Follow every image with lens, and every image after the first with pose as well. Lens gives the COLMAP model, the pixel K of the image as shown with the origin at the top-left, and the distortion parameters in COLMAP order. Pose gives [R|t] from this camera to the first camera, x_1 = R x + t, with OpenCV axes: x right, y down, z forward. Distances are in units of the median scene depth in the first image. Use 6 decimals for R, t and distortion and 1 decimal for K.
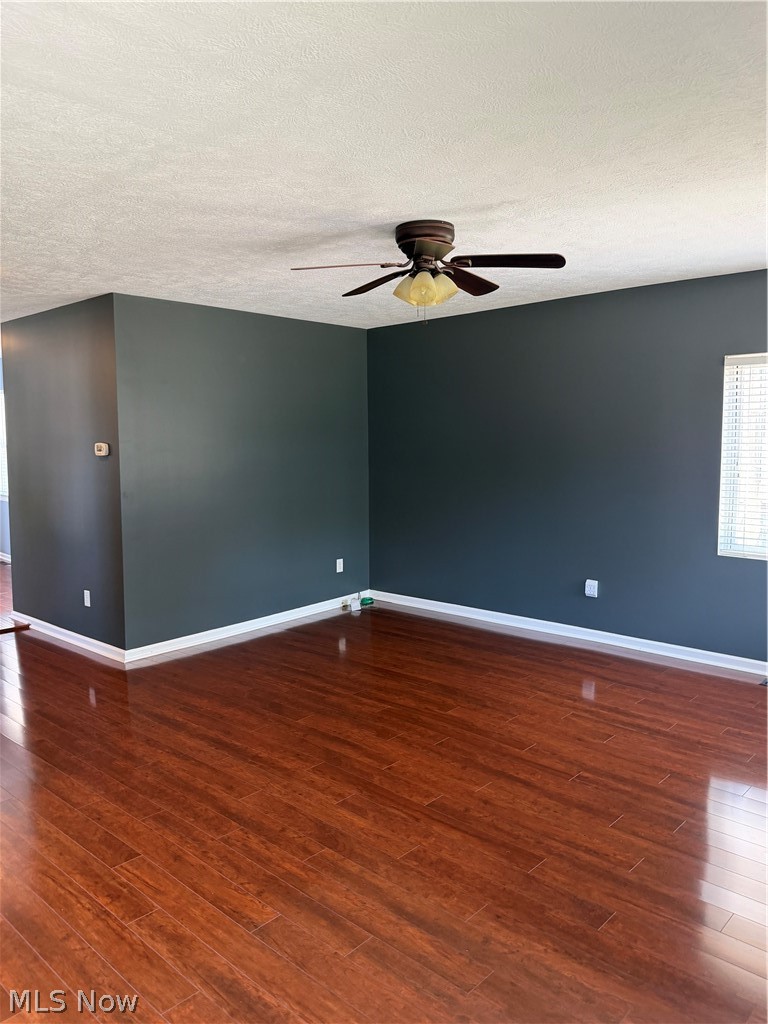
lens RADIAL K [[742.1, 0, 384.9], [0, 742.1, 517.9], [0, 0, 1]] dist [0.001726, -0.022085]
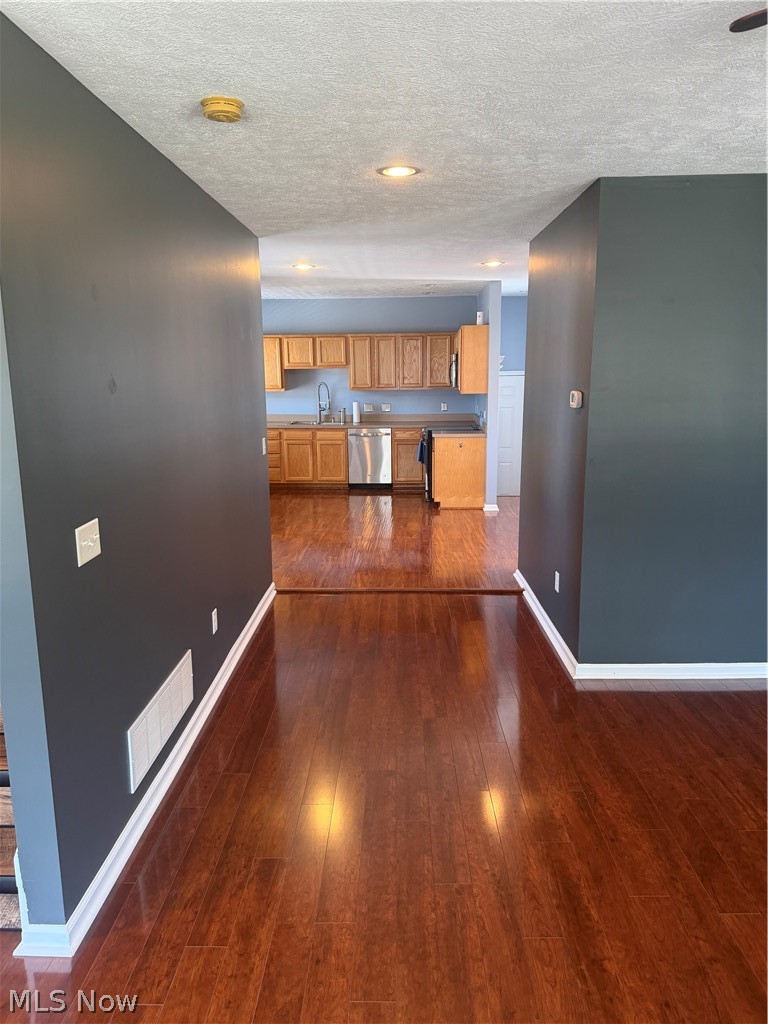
lens RADIAL K [[742.1, 0, 389.9], [0, 742.1, 514.1], [0, 0, 1]] dist [0.001726, -0.022085]
pose [[0.668313, 0.150517, -0.728493, 0.080470], [-0.081123, 0.988221, 0.129759, -0.081707], [0.739443, -0.027623, 0.672652, 0.484891]]
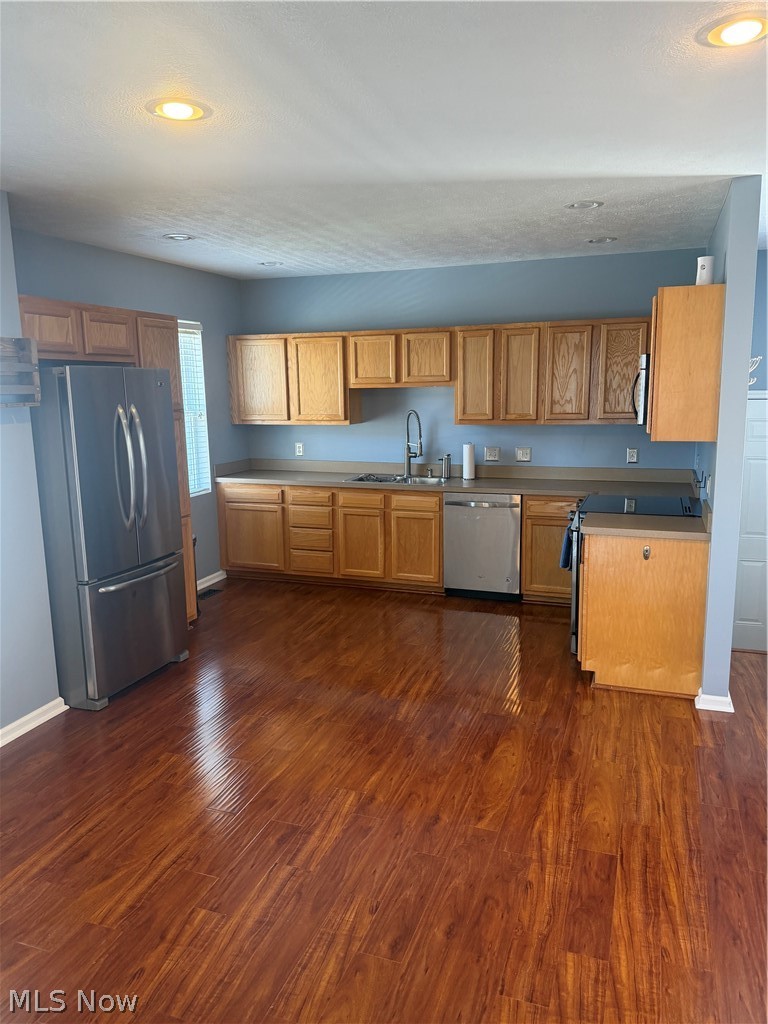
lens RADIAL K [[742.1, 0, 357.8], [0, 742.1, 505.8], [0, 0, 1]] dist [0.001726, -0.022085]
pose [[0.392198, 0.148196, -0.907865, -0.725403], [-0.089624, 0.988398, 0.122624, -0.170810], [0.915504, 0.033274, 0.400930, 1.433362]]
